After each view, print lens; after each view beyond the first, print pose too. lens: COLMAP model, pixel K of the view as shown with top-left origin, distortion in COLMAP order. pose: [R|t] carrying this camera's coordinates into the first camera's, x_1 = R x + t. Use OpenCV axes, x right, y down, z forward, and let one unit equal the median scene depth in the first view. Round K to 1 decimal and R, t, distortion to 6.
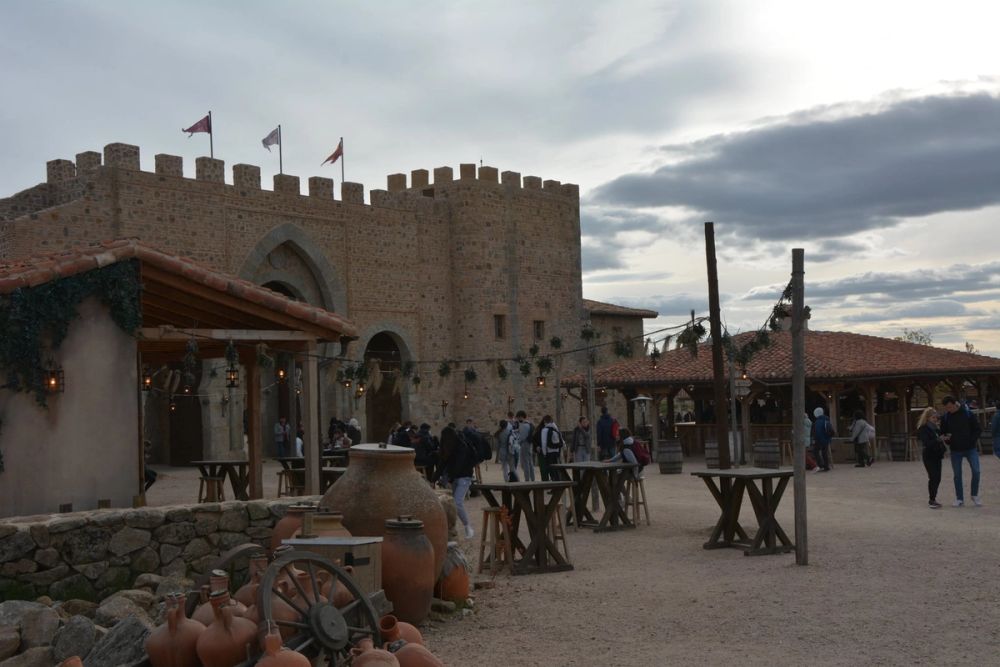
lens RADIAL K [[1103.0, 0, 500.0], [0, 1103.0, 333.5], [0, 0, 1]] dist [0.017785, 0.036296]
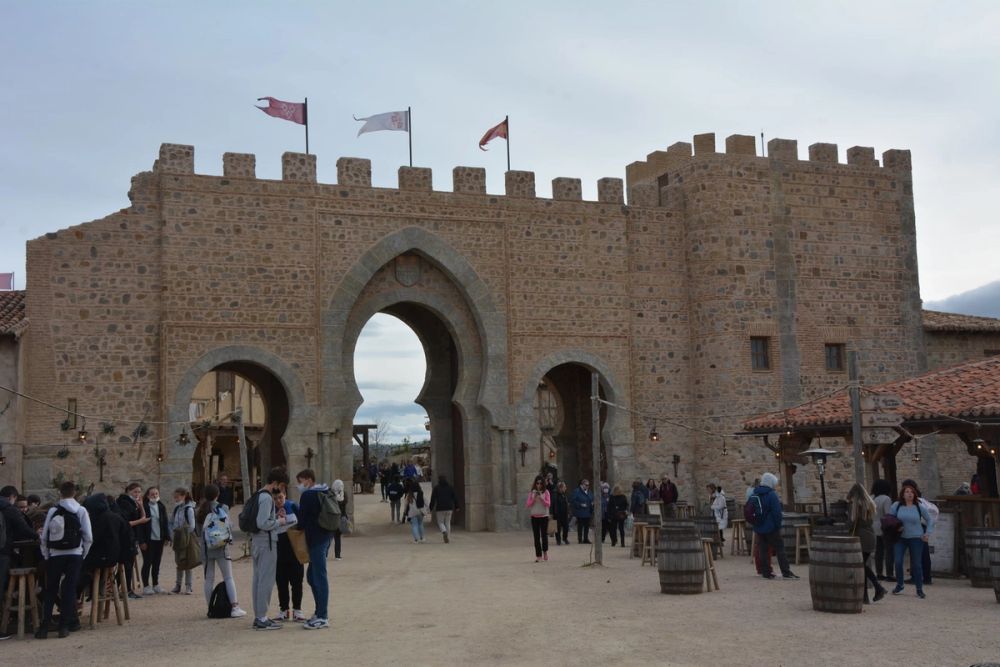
lens RADIAL K [[1103.0, 0, 500.0], [0, 1103.0, 333.5], [0, 0, 1]] dist [0.017785, 0.036296]
pose [[0.875256, -0.049189, -0.481153, 0.215164], [0.024453, 0.998043, -0.057551, 0.020288], [0.483042, 0.038606, 0.874746, 0.313543]]
